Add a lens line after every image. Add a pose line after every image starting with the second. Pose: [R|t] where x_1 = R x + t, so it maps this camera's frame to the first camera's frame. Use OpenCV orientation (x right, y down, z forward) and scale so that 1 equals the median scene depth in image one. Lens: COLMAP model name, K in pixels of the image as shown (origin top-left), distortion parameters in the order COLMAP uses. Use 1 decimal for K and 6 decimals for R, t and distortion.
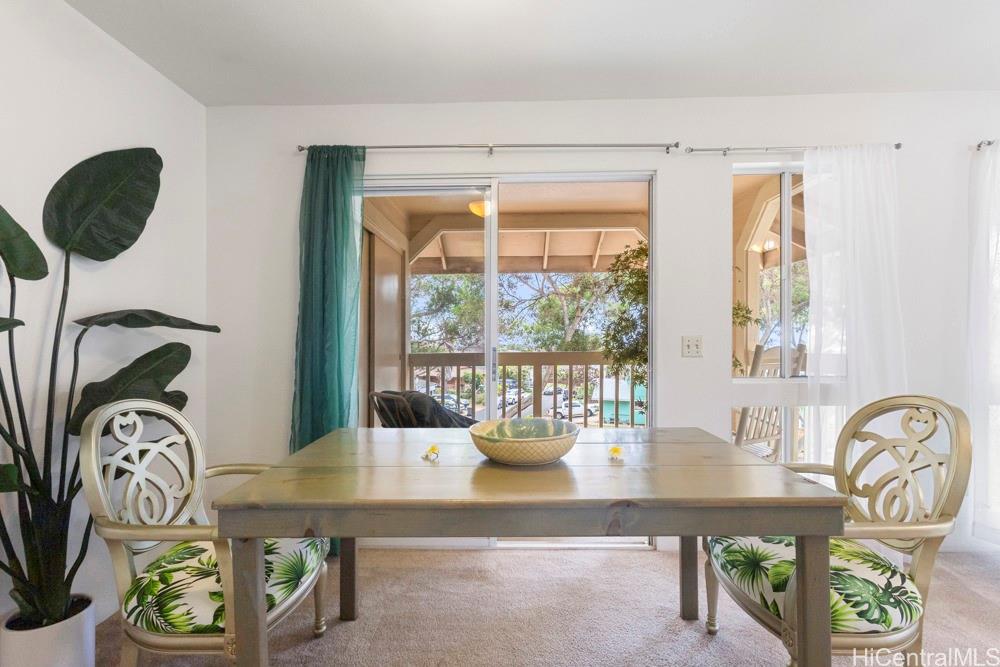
lens RADIAL K [[463.8, 0, 506.8], [0, 463.8, 333.9], [0, 0, 1]] dist [0.002979, 0.000410]
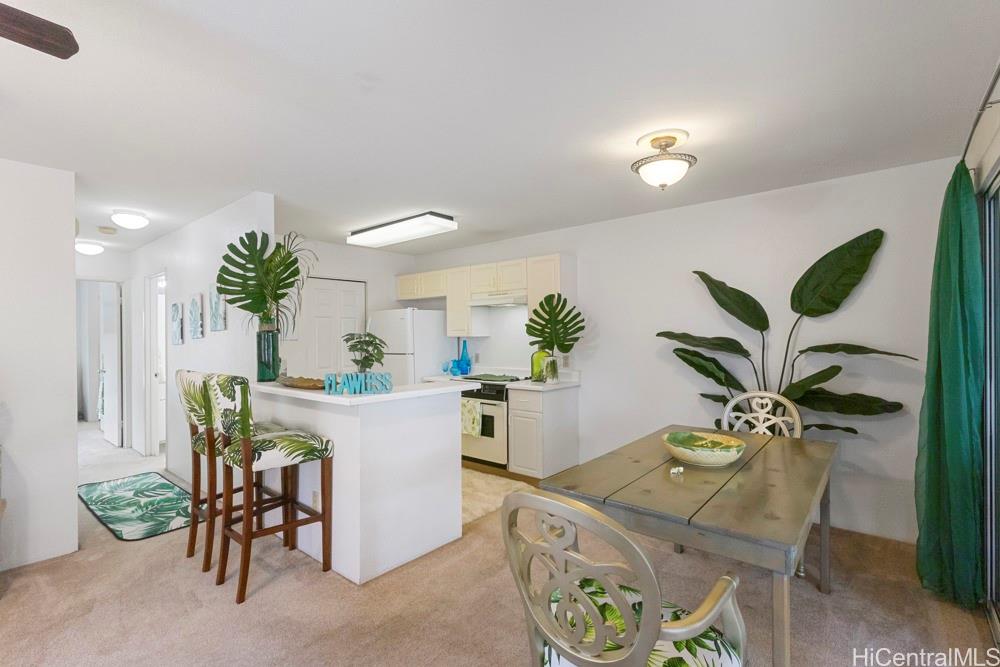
lens RADIAL K [[463.8, 0, 496.1], [0, 463.8, 329.9], [0, 0, 1]] dist [0.002979, 0.000410]
pose [[-0.634141, 0.006894, -0.773186, 1.216779], [0.012803, 0.999917, -0.001586, -0.113506], [0.773111, -0.010905, -0.634177, 1.124968]]
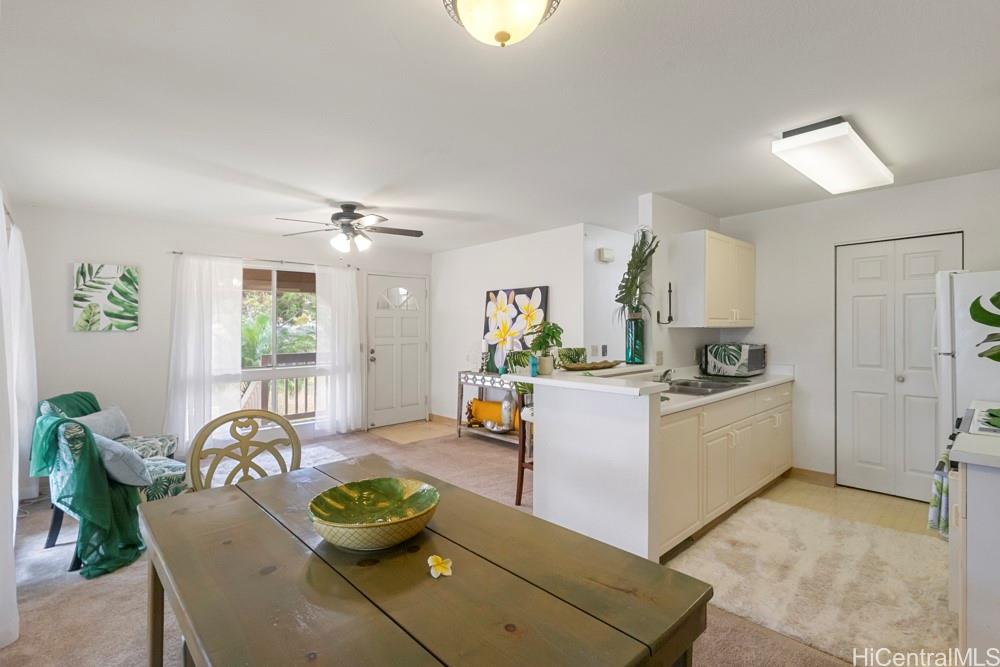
lens RADIAL K [[463.8, 0, 498.2], [0, 463.8, 314.7], [0, 0, 1]] dist [0.002979, 0.000410]
pose [[-0.691878, 0.033427, 0.721240, -0.611426], [0.016013, 0.999392, -0.030957, -0.089901], [-0.721837, -0.009870, -0.691993, 1.128637]]
